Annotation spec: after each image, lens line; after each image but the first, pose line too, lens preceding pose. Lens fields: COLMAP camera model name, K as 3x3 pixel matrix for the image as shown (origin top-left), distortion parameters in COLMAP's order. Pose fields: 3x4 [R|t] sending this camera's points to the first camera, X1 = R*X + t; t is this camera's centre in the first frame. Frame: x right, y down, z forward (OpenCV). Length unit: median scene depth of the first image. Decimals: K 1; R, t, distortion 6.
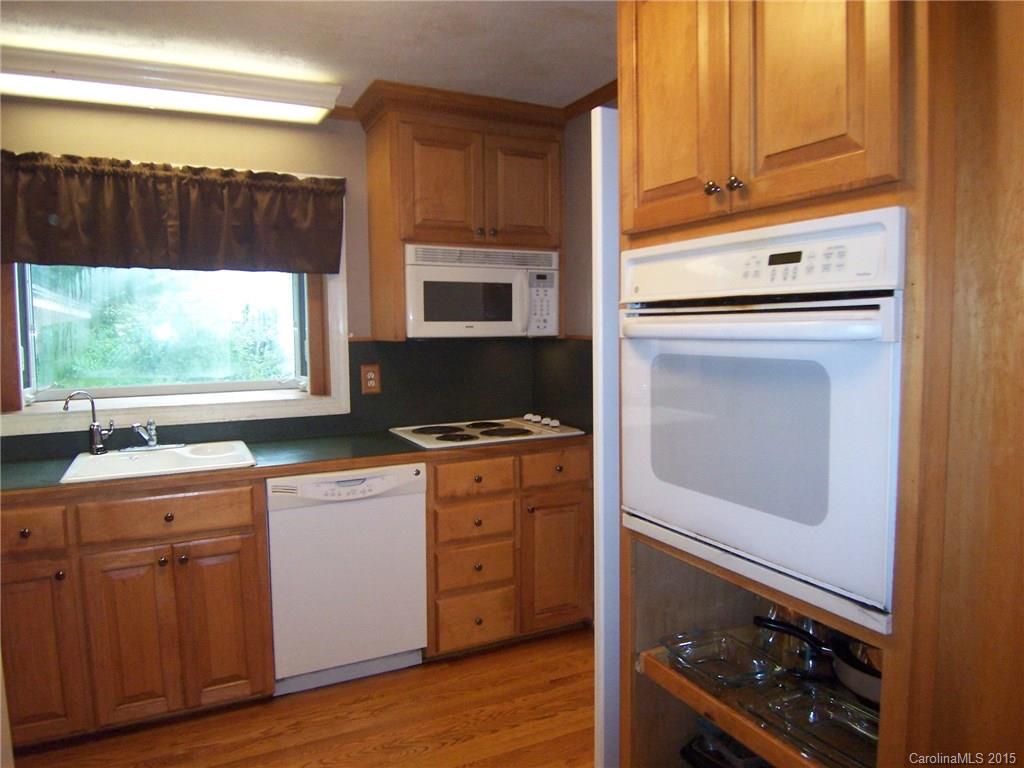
lens RADIAL K [[694.5, 0, 503.8], [0, 694.5, 374.7], [0, 0, 1]] dist [-0.019264, -0.035297]
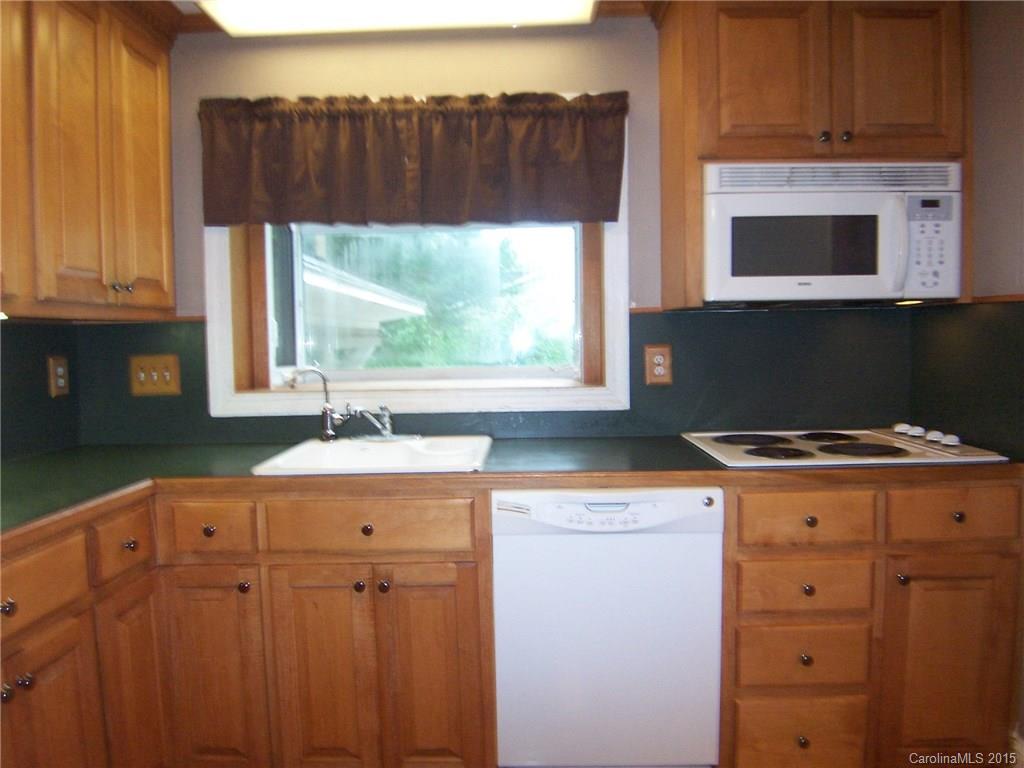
lens RADIAL K [[694.5, 0, 503.8], [0, 694.5, 374.7], [0, 0, 1]] dist [-0.019264, -0.035297]
pose [[0.886330, 0.021600, -0.462551, 0.002622], [-0.025984, 0.999658, -0.003109, 0.026722], [0.462325, 0.014775, 0.886587, 0.311717]]
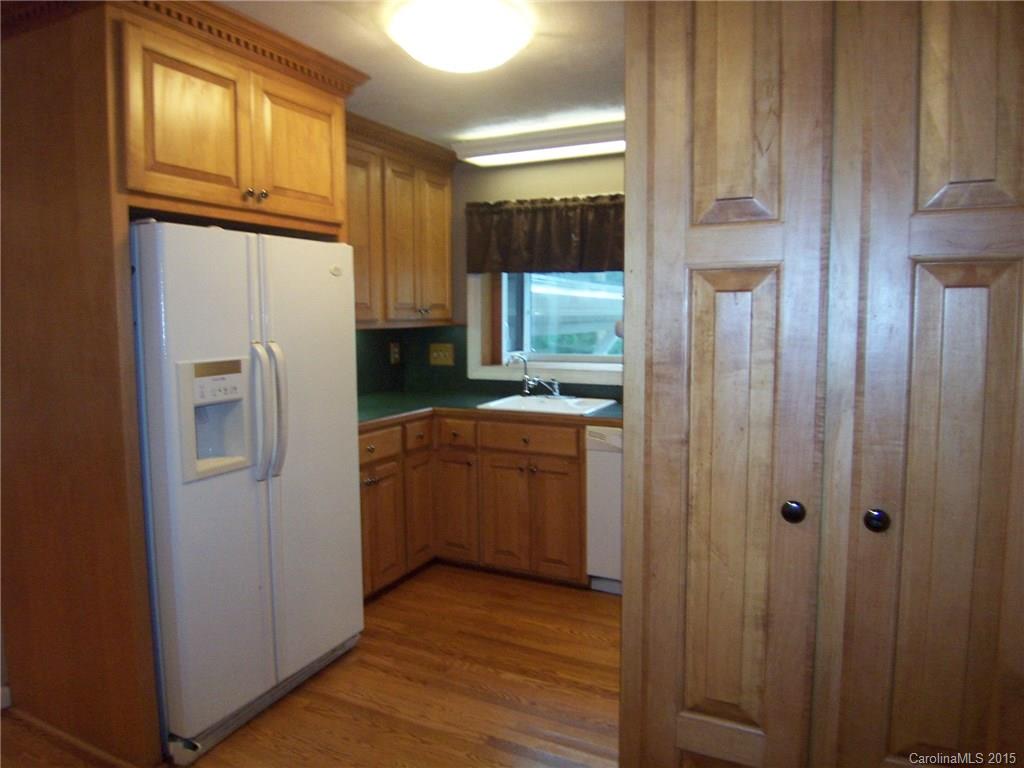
lens RADIAL K [[694.5, 0, 503.8], [0, 694.5, 374.7], [0, 0, 1]] dist [-0.019264, -0.035297]
pose [[0.611826, 0.080434, -0.786892, 0.542894], [-0.062067, 0.996631, 0.053614, -0.011250], [0.788554, 0.016038, 0.614757, 0.020621]]
